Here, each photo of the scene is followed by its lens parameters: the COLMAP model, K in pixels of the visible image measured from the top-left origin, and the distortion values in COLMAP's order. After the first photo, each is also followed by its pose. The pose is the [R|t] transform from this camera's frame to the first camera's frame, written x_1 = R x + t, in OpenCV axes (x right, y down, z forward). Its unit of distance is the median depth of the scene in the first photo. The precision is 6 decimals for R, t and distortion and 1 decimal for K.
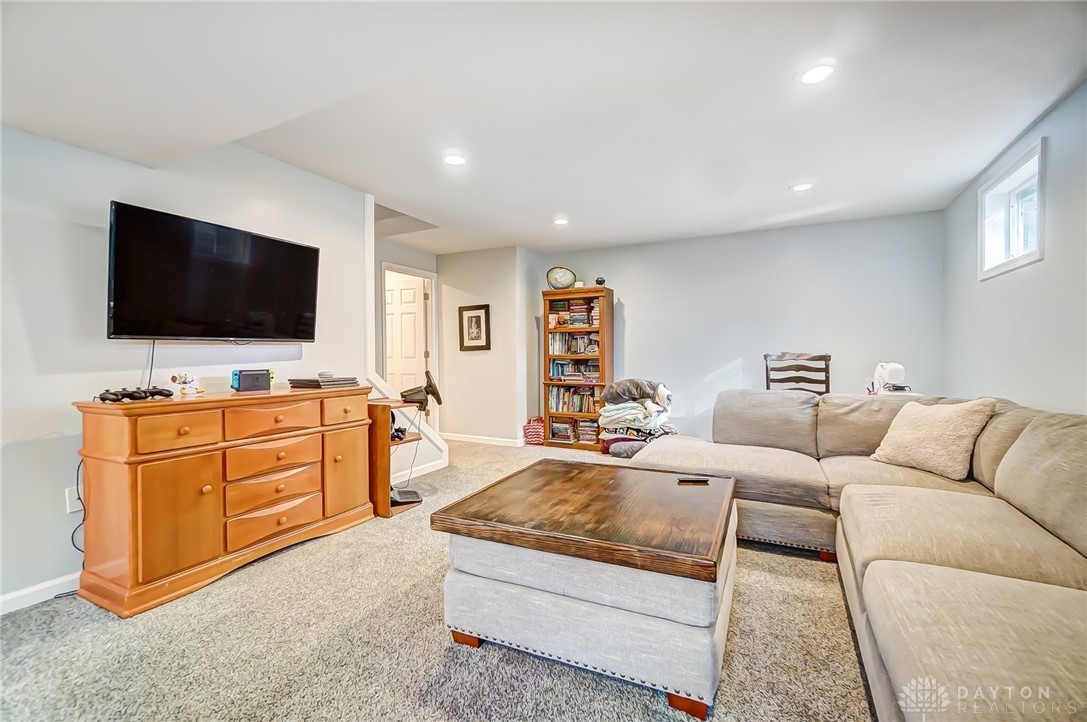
lens RADIAL K [[467.2, 0, 534.6], [0, 467.2, 355.5], [0, 0, 1]] dist [-0.006204, 0.003123]
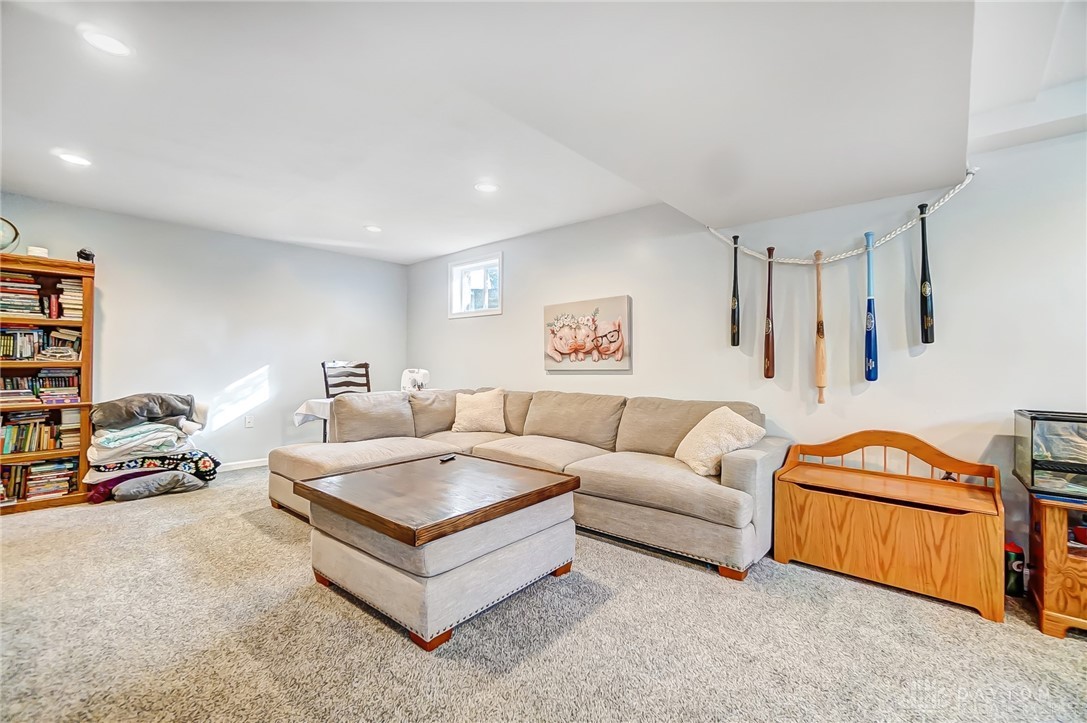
lens RADIAL K [[467.2, 0, 542.8], [0, 467.2, 359.4], [0, 0, 1]] dist [-0.006204, 0.003123]
pose [[0.246371, 0.012650, 0.969093, -0.600212], [-0.002789, 0.999920, -0.012343, 0.003019], [-0.969172, 0.000339, 0.246386, 0.291618]]
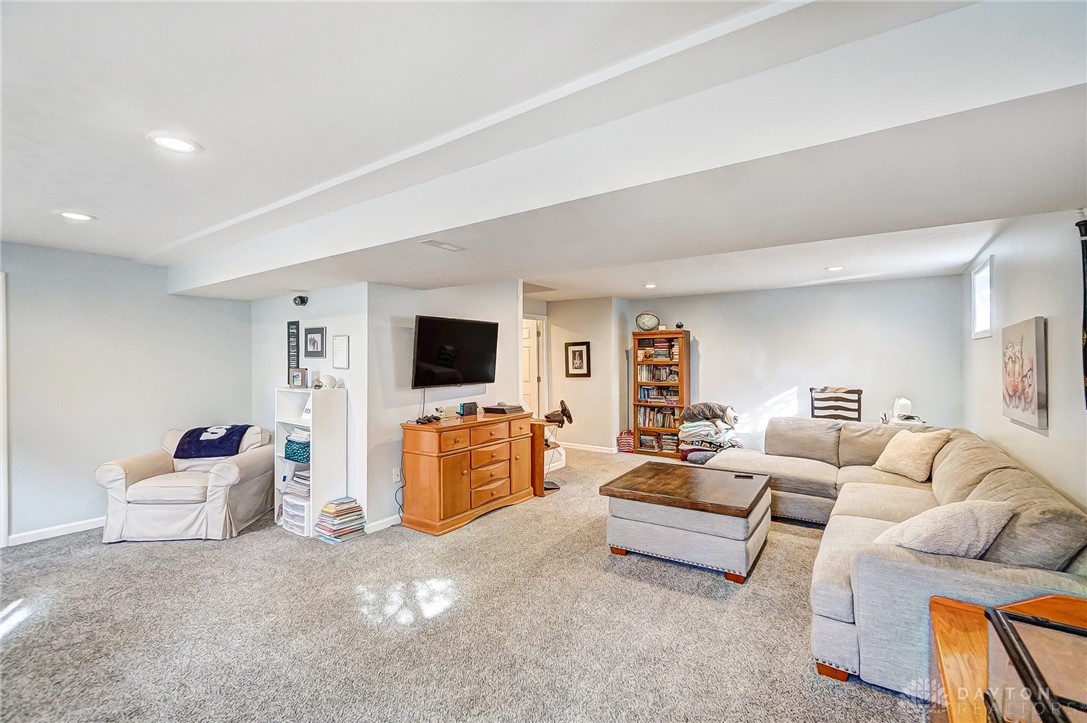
lens RADIAL K [[467.2, 0, 538.4], [0, 467.2, 356.8], [0, 0, 1]] dist [-0.006204, 0.003123]
pose [[0.990775, -0.001409, -0.135507, -0.116798], [0.000065, 0.999951, -0.009927, -0.102471], [0.135514, 0.009826, 0.990727, -0.541401]]
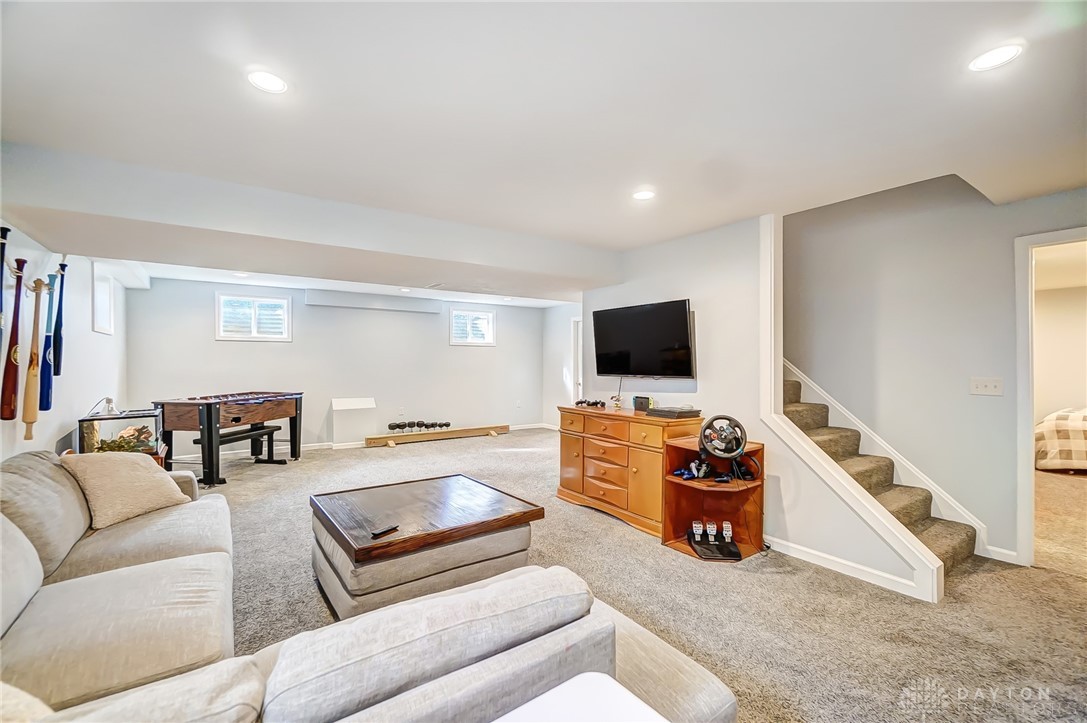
lens RADIAL K [[467.2, 0, 546.5], [0, 467.2, 353.7], [0, 0, 1]] dist [-0.006204, 0.003123]
pose [[-0.446806, -0.011433, -0.894558, 0.762898], [-0.004806, 0.999935, -0.010379, -0.078820], [0.894618, -0.000338, -0.446831, 1.220877]]
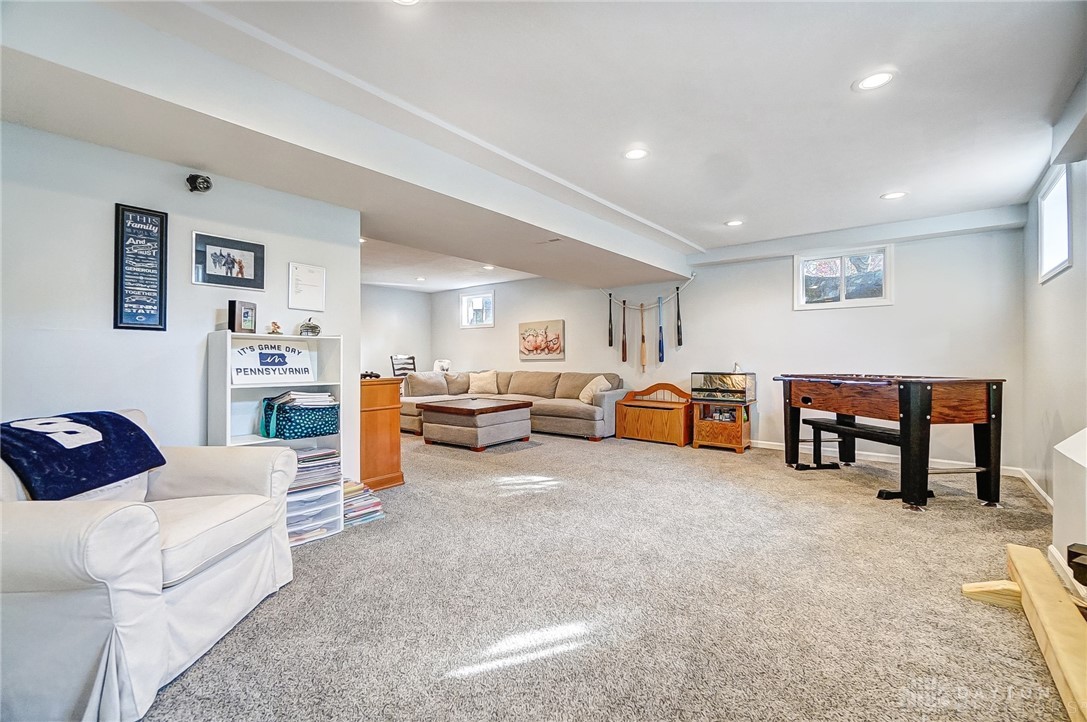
lens RADIAL K [[467.2, 0, 532.9], [0, 467.2, 358.8], [0, 0, 1]] dist [-0.006204, 0.003123]
pose [[0.224869, 0.001704, 0.974388, -1.651423], [0.003086, 0.999992, -0.002461, 0.019935], [-0.974384, 0.003560, 0.224862, 0.001370]]
